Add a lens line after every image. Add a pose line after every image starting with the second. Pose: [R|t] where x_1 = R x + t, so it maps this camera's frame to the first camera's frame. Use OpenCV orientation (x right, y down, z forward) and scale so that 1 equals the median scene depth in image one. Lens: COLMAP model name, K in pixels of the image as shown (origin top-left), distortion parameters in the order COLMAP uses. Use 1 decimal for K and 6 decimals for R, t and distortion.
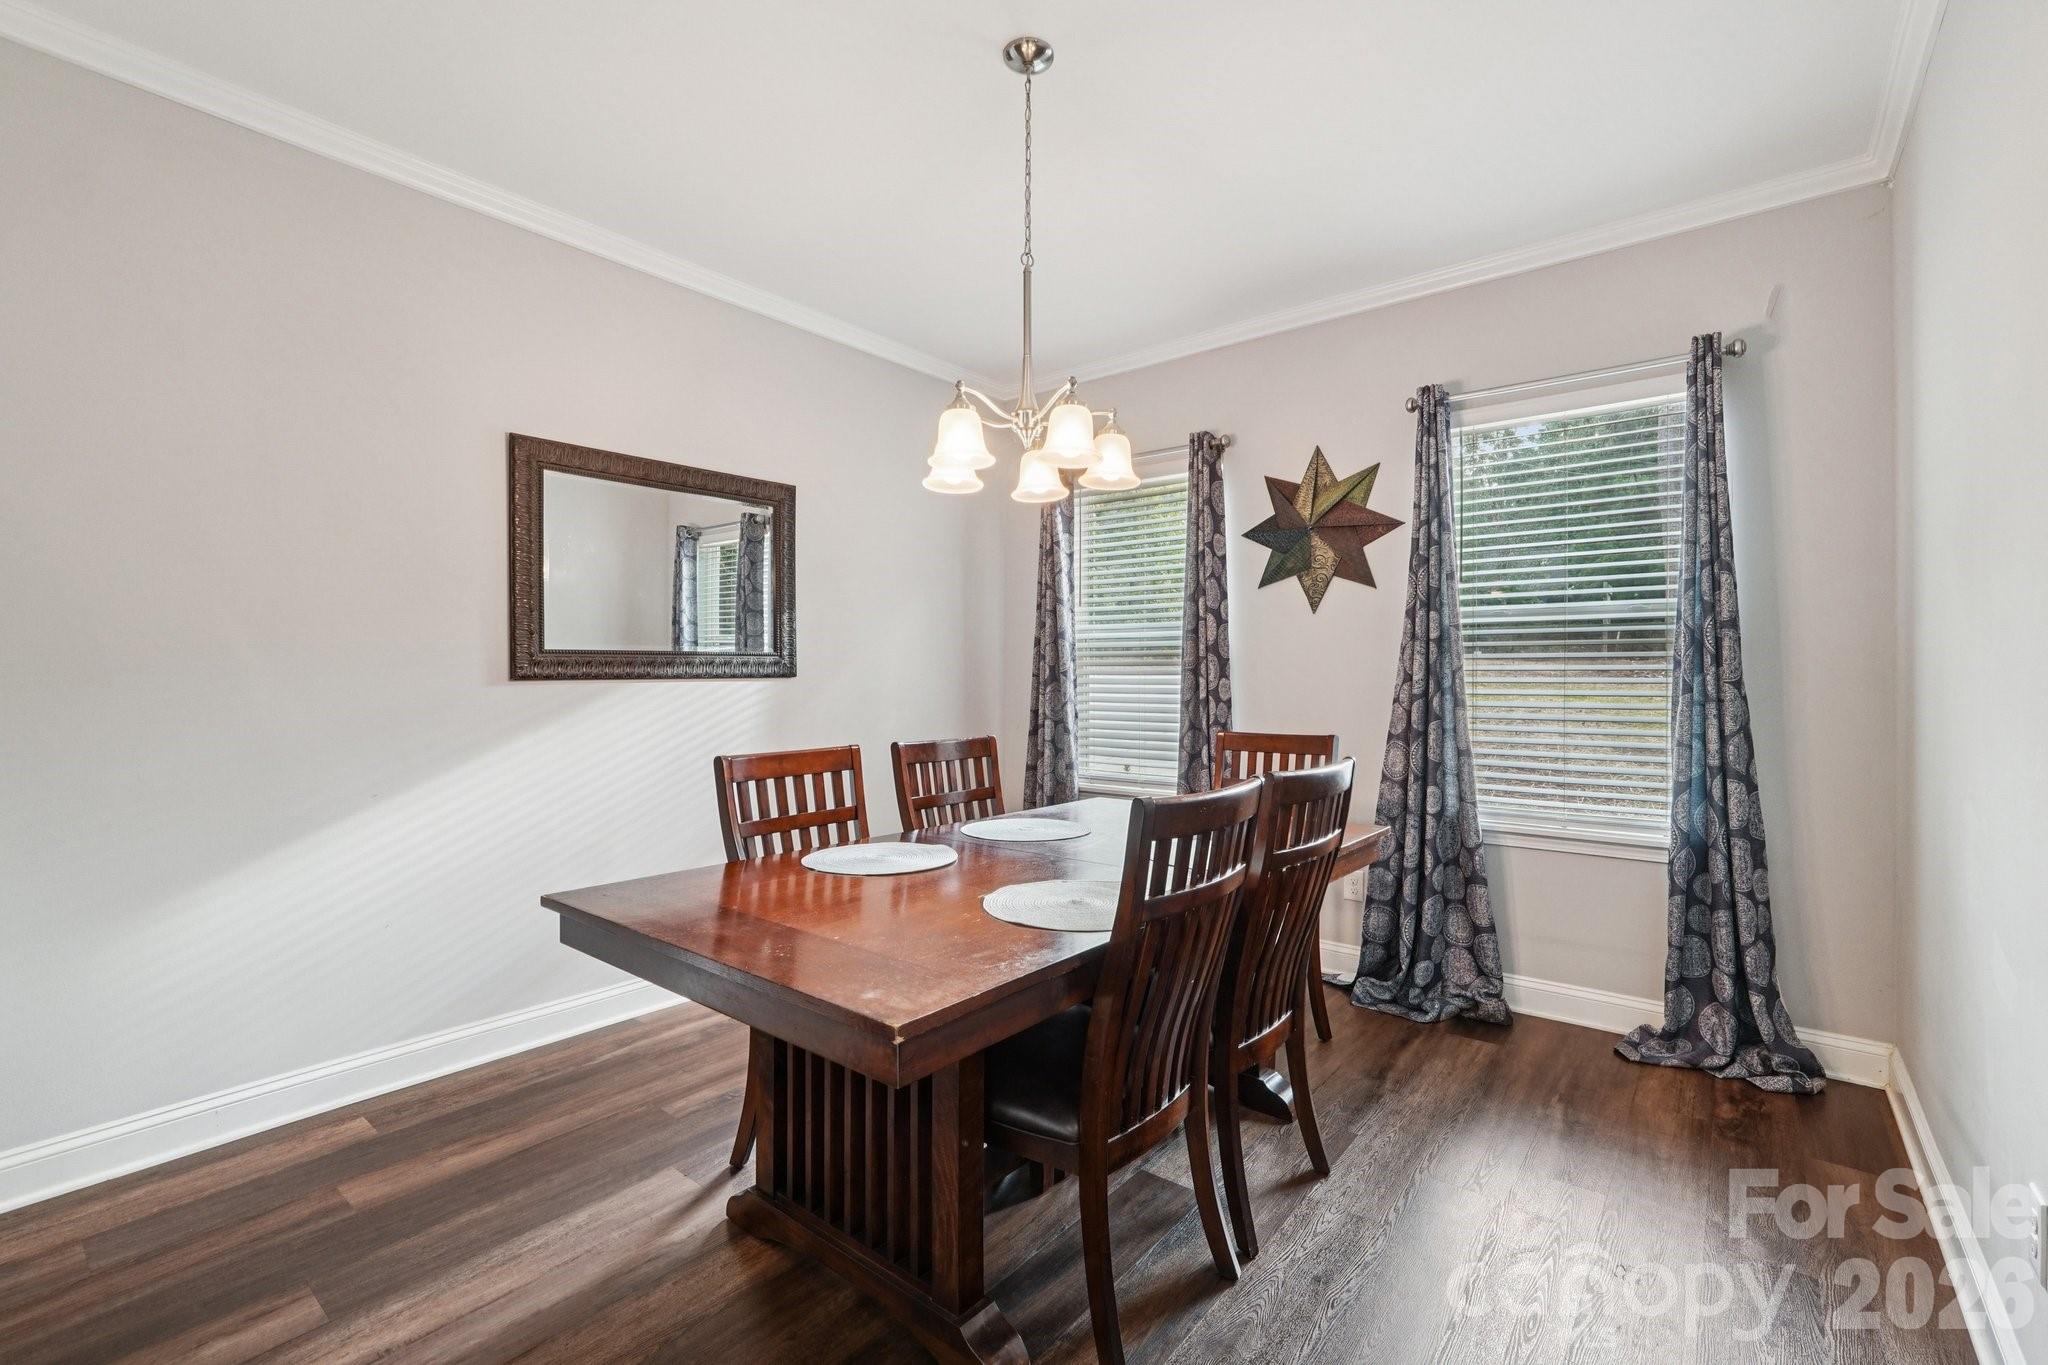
lens RADIAL K [[873.6, 0, 1026.1], [0, 873.6, 671.8], [0, 0, 1]] dist [-0.000067, 0.000026]
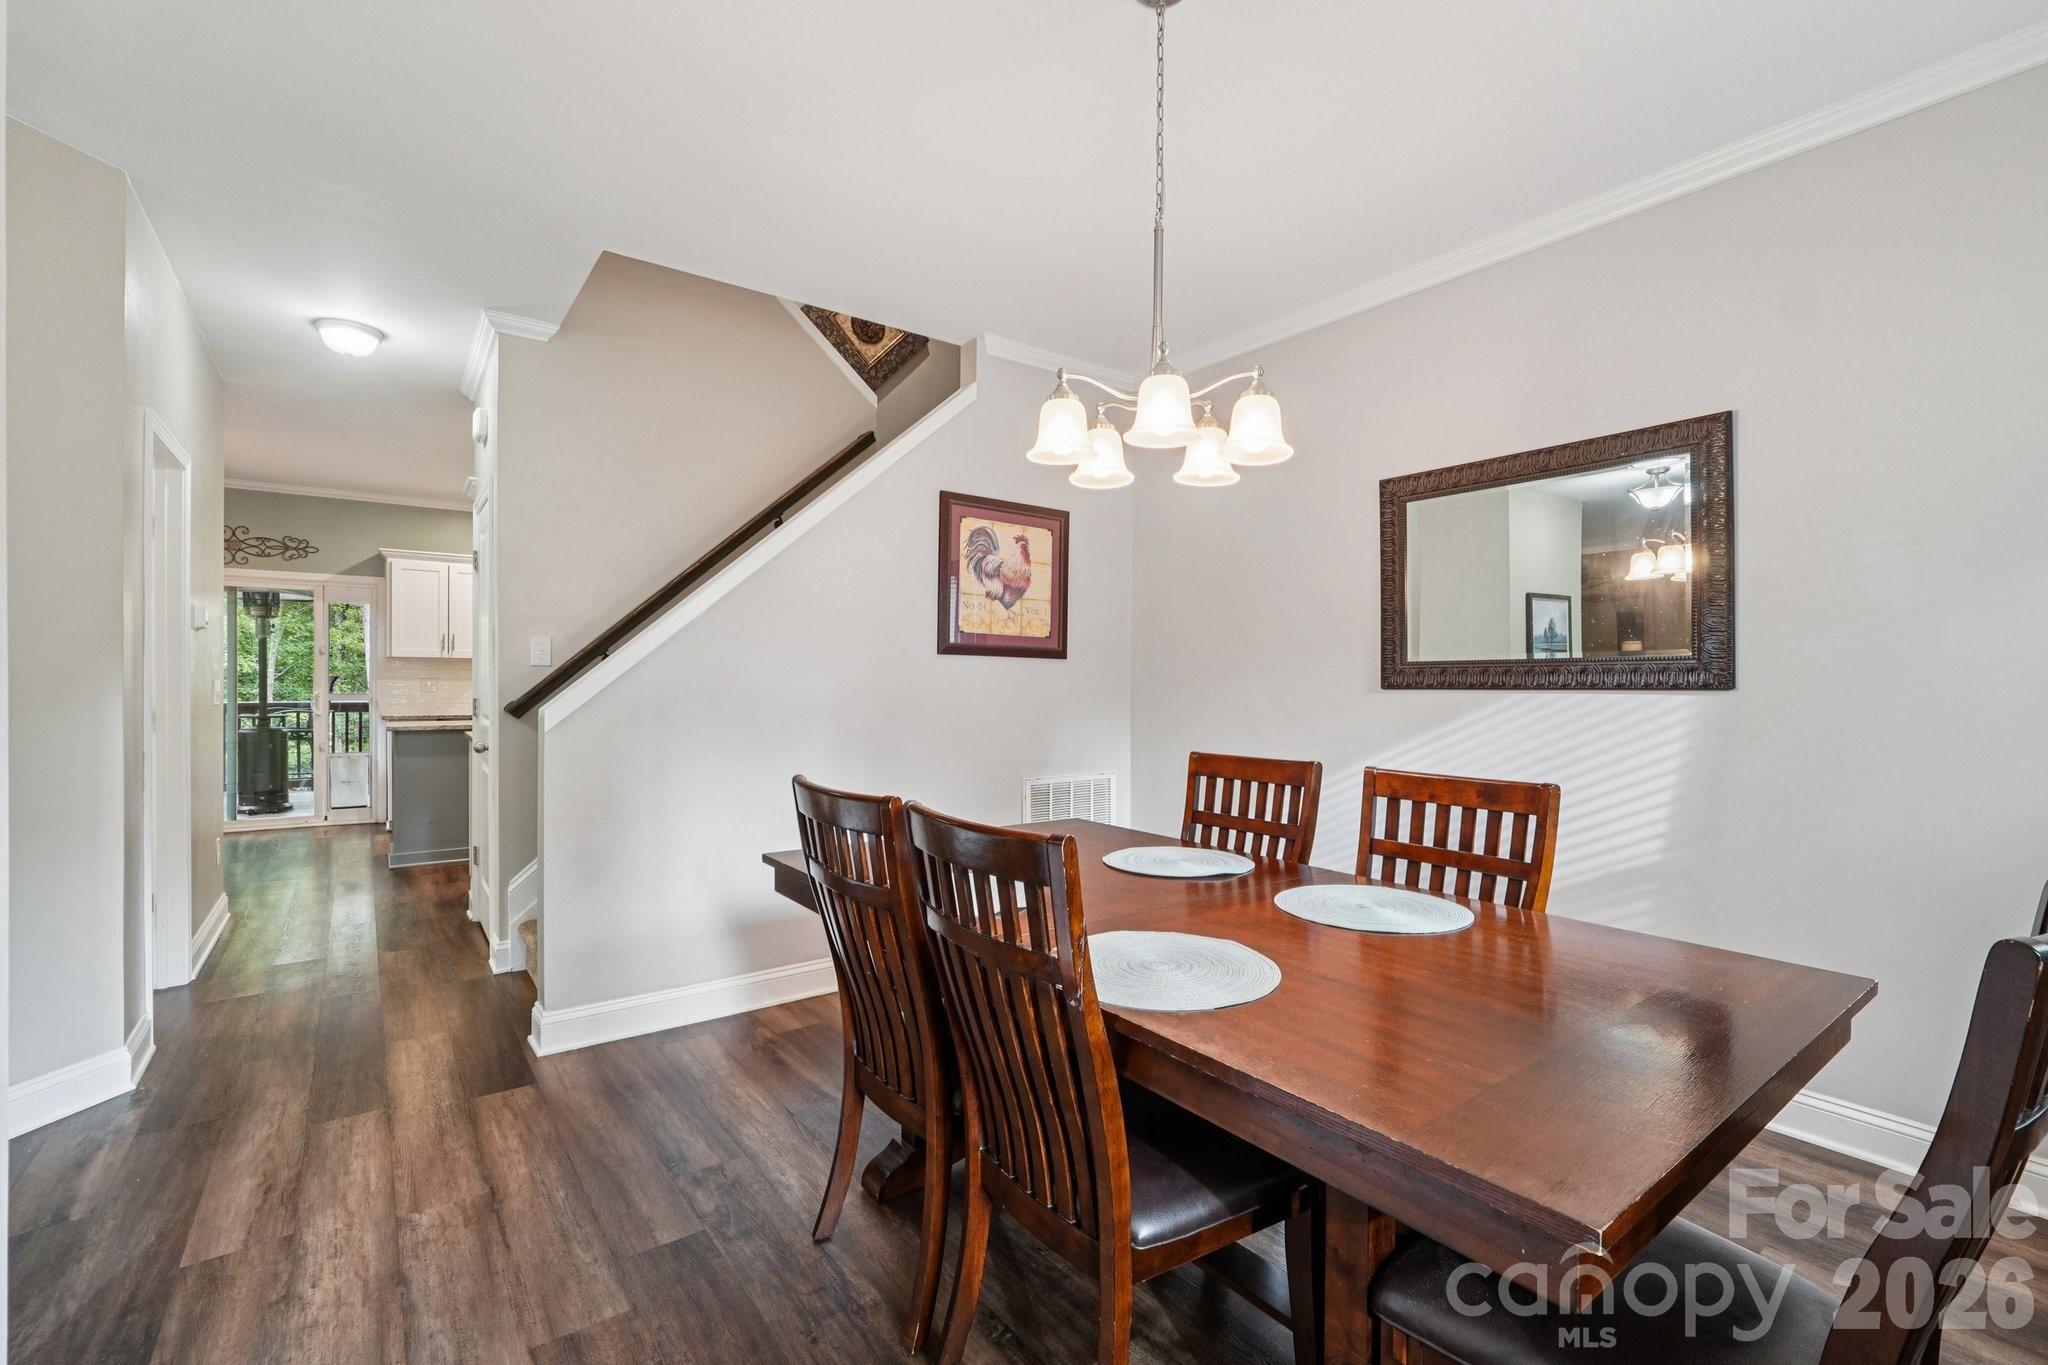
lens RADIAL K [[881.2, 0, 1027.1], [0, 881.2, 671.1], [0, 0, 1]] dist [-0.003860, -0.000300]
pose [[-0.229893, -0.007047, -0.973190, 0.654911], [-0.000931, 0.999975, -0.007022, -0.005050], [0.973215, -0.000708, -0.229894, 0.775198]]
